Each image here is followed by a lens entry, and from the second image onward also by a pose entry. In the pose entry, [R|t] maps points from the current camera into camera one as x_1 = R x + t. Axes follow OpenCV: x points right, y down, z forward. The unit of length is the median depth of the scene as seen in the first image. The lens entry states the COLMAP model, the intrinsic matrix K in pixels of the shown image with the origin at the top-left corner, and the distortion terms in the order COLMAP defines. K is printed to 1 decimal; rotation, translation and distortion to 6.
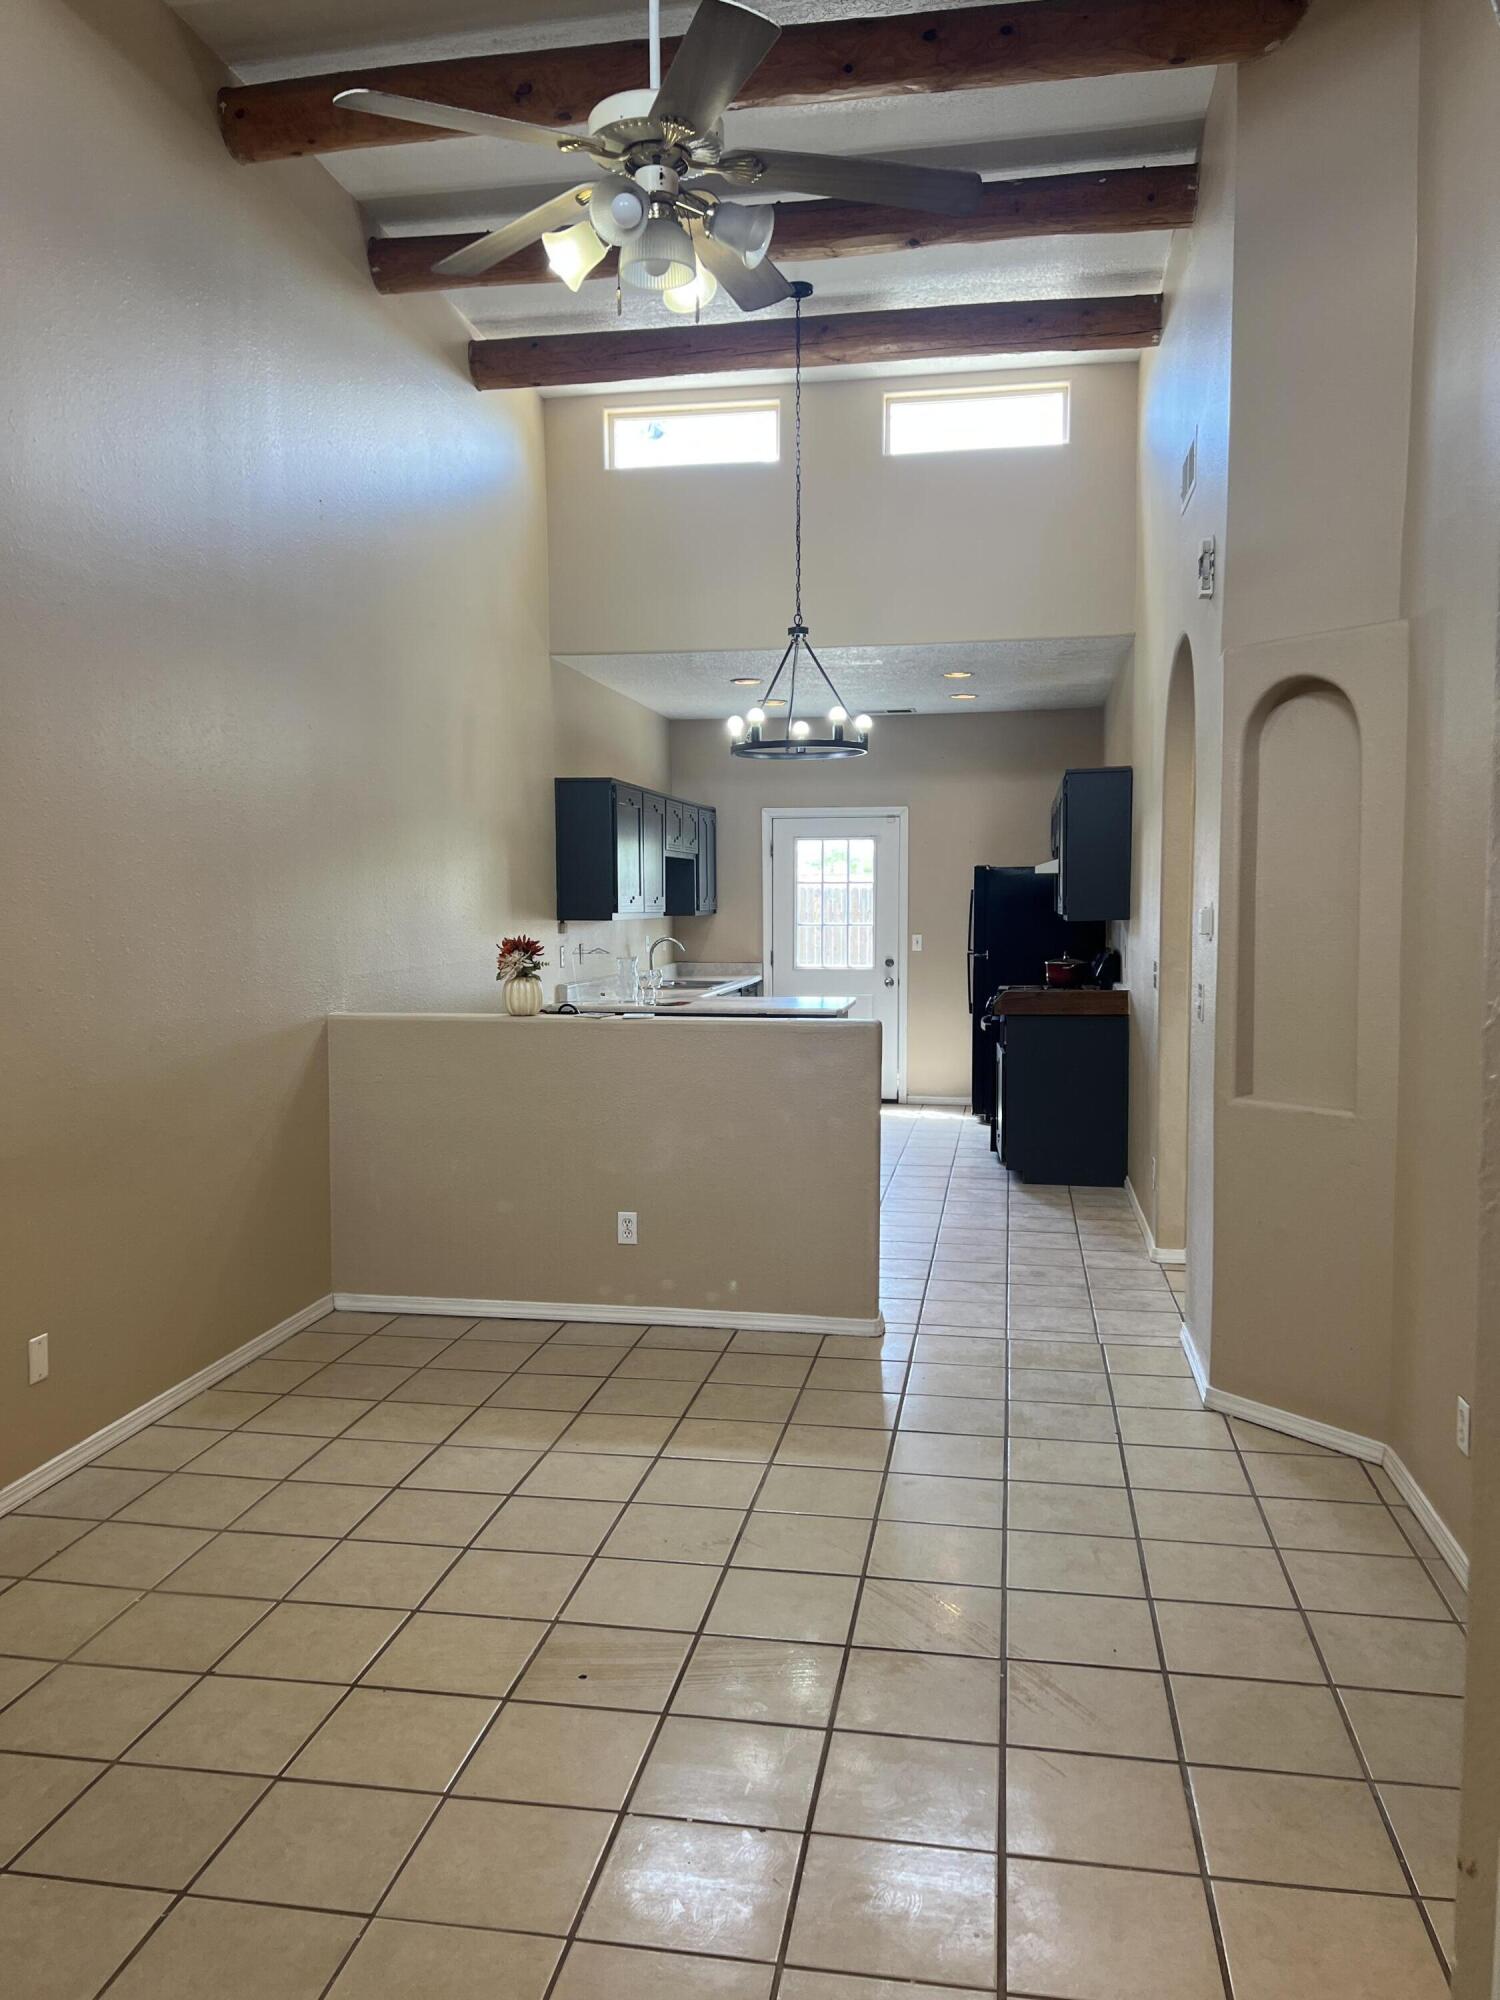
lens RADIAL K [[1520.4, 0, 723.1], [0, 1520.4, 1005.7], [0, 0, 1]] dist [0.058190, -0.070062]
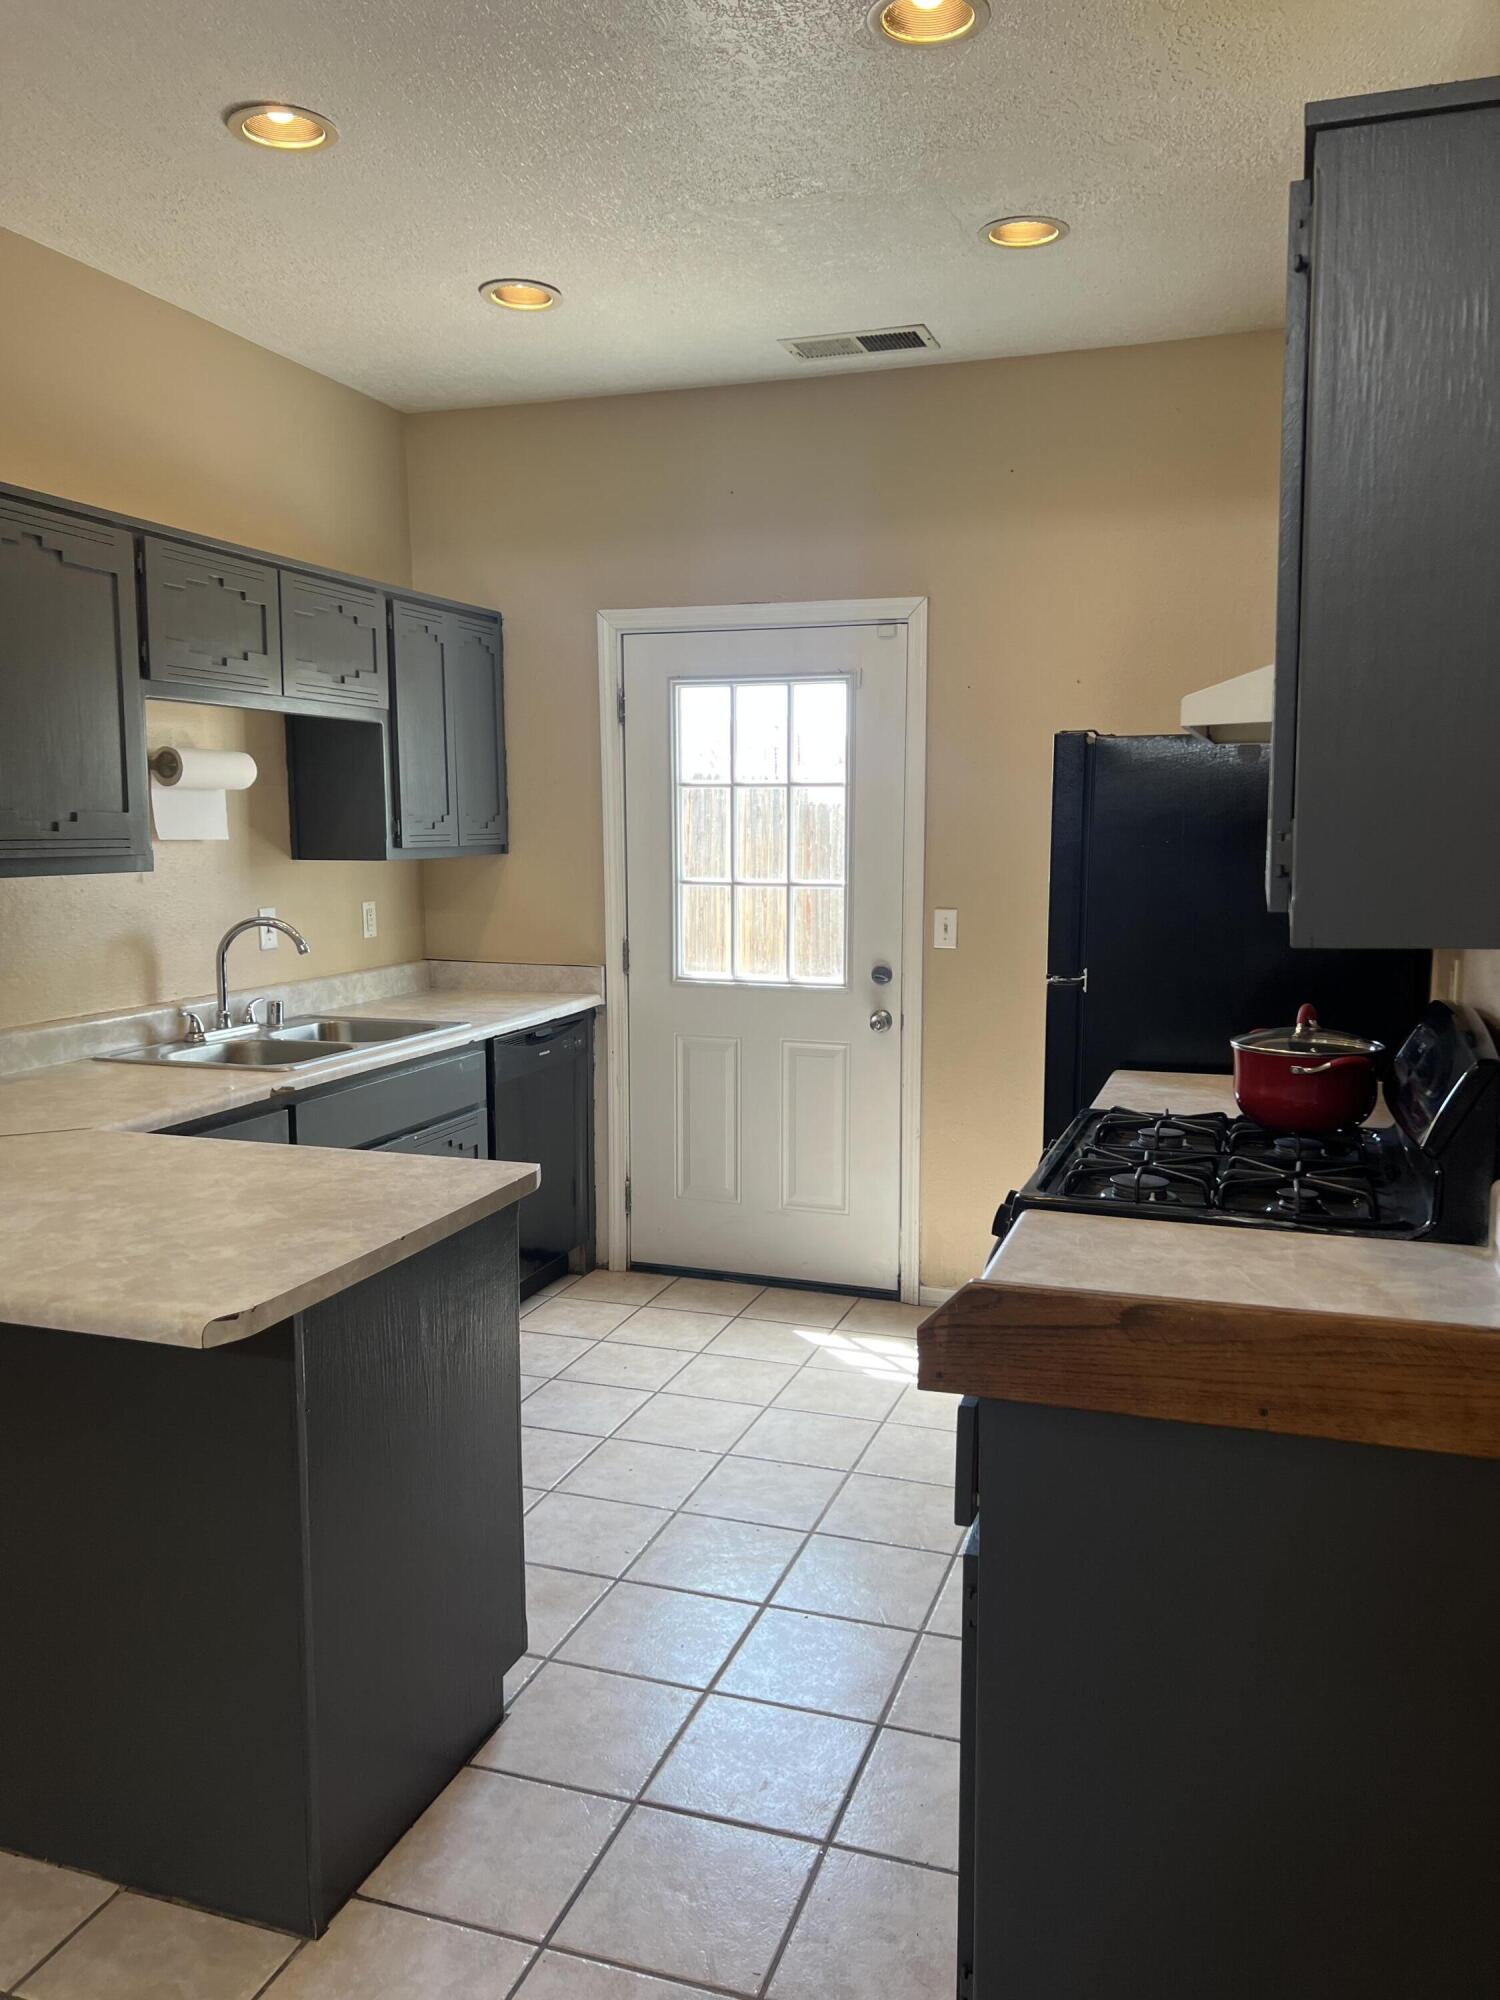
lens RADIAL K [[1520.4, 0, 763.7], [0, 1520.4, 999.9], [0, 0, 1]] dist [0.058190, -0.070062]
pose [[0.990826, 0.023458, -0.133094, 0.186539], [-0.017202, 0.998701, 0.047963, -0.057562], [0.134046, -0.045234, 0.989942, 0.802461]]
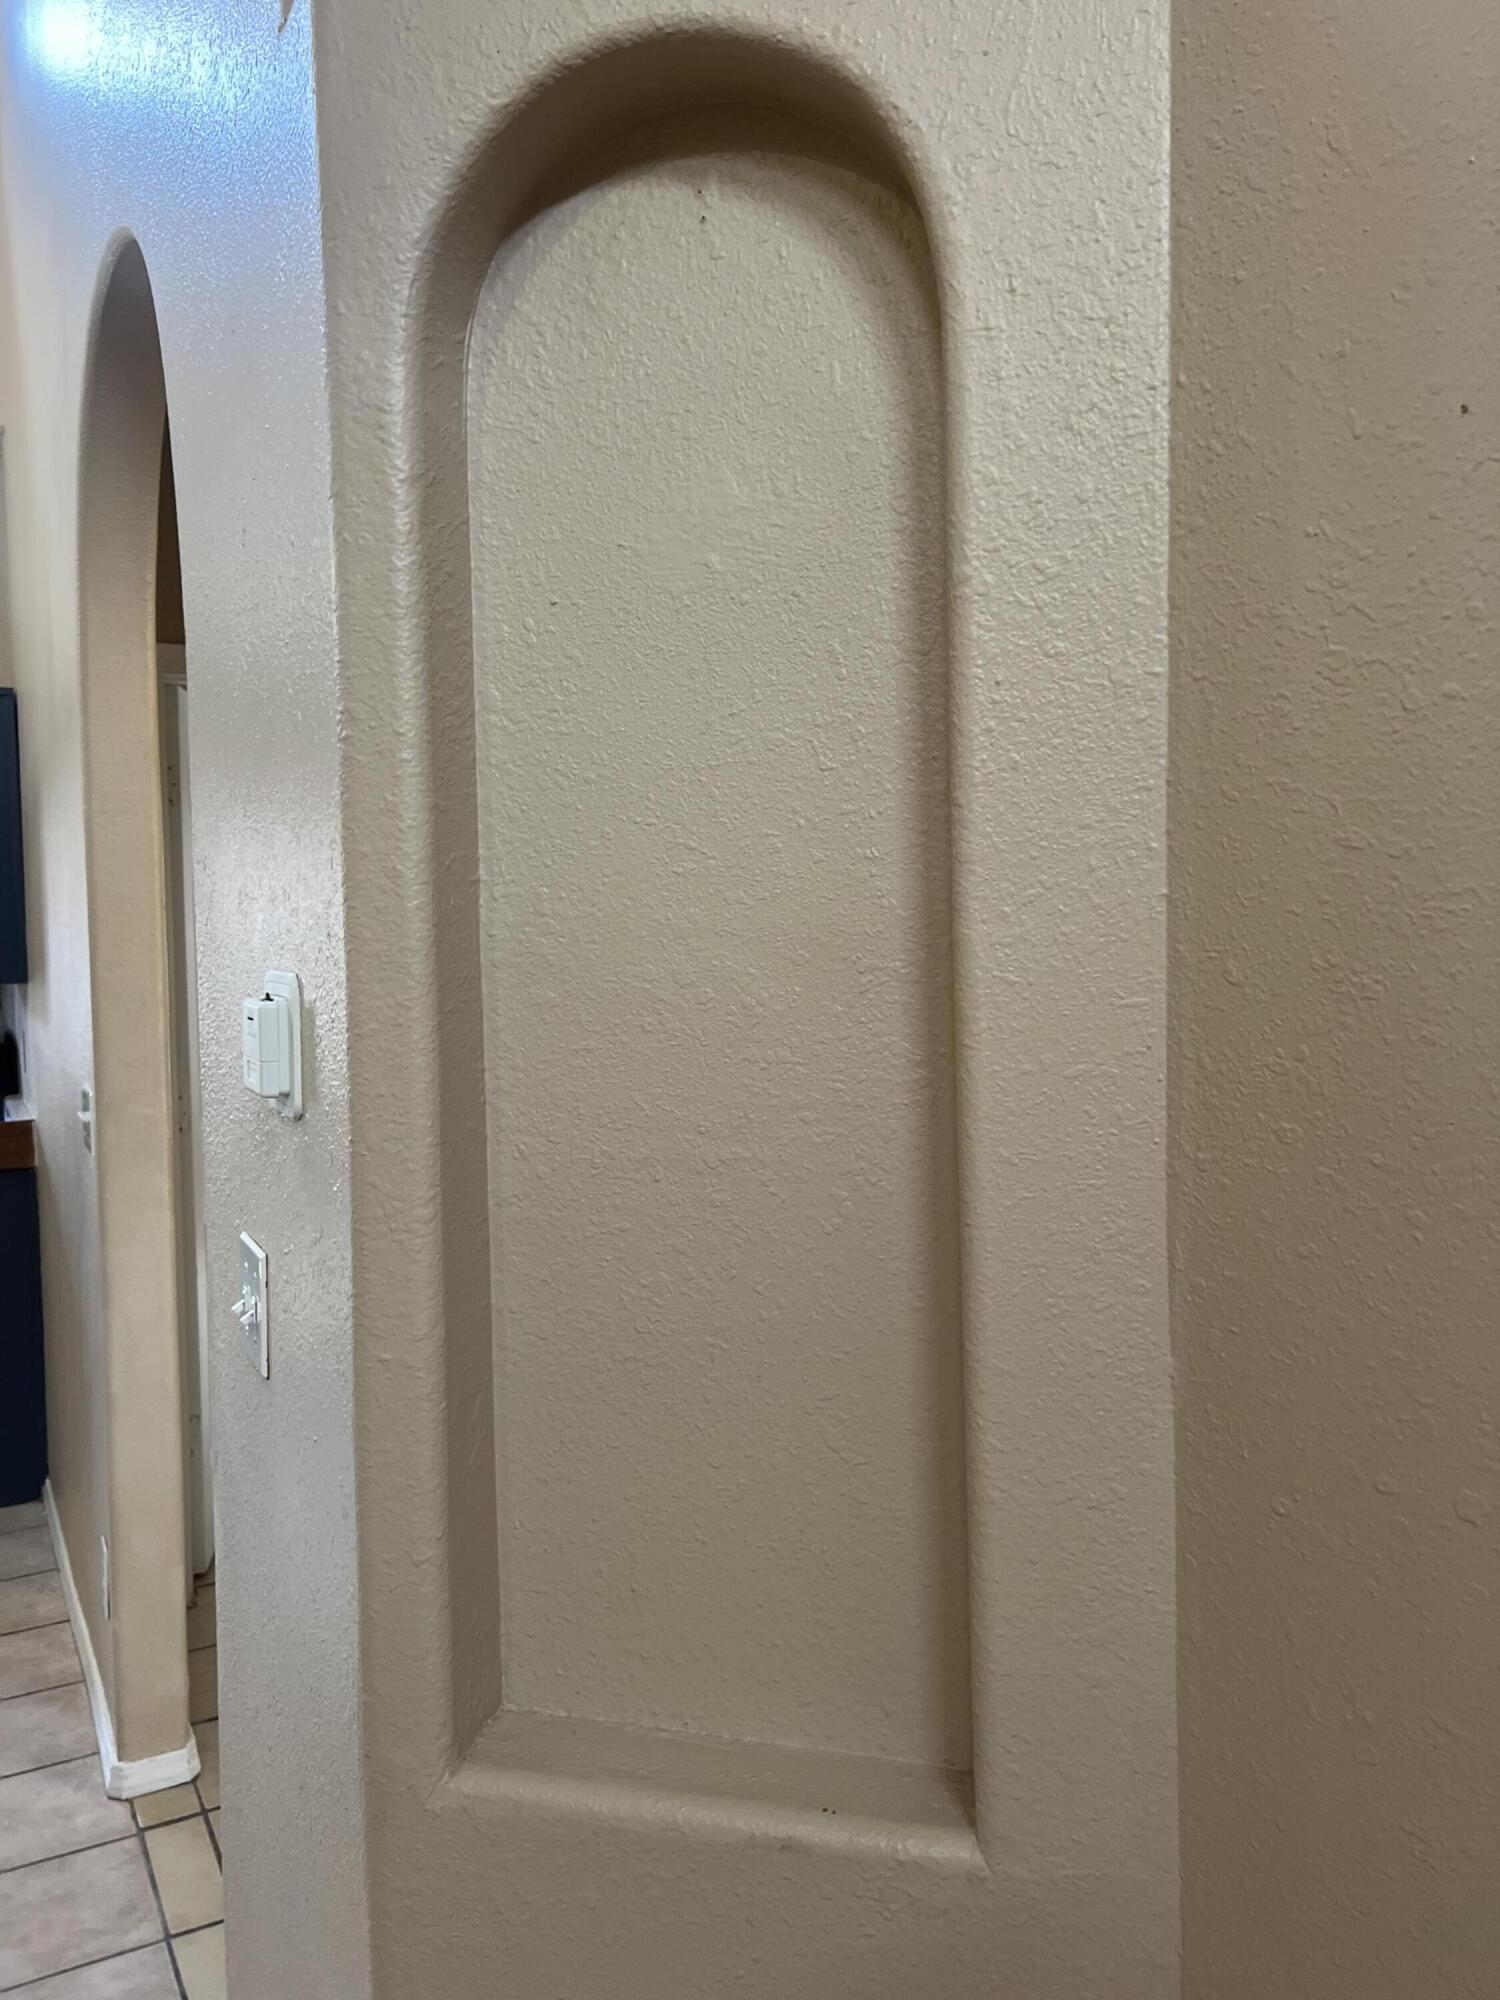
lens RADIAL K [[1520.4, 0, 813.4], [0, 1520.4, 980.4], [0, 0, 1]] dist [0.058190, -0.070062]
pose [[0.752521, -0.034315, 0.657673, 0.124816], [0.058753, 0.998158, -0.015147, -0.034206], [-0.655942, 0.050039, 0.753151, 0.436035]]
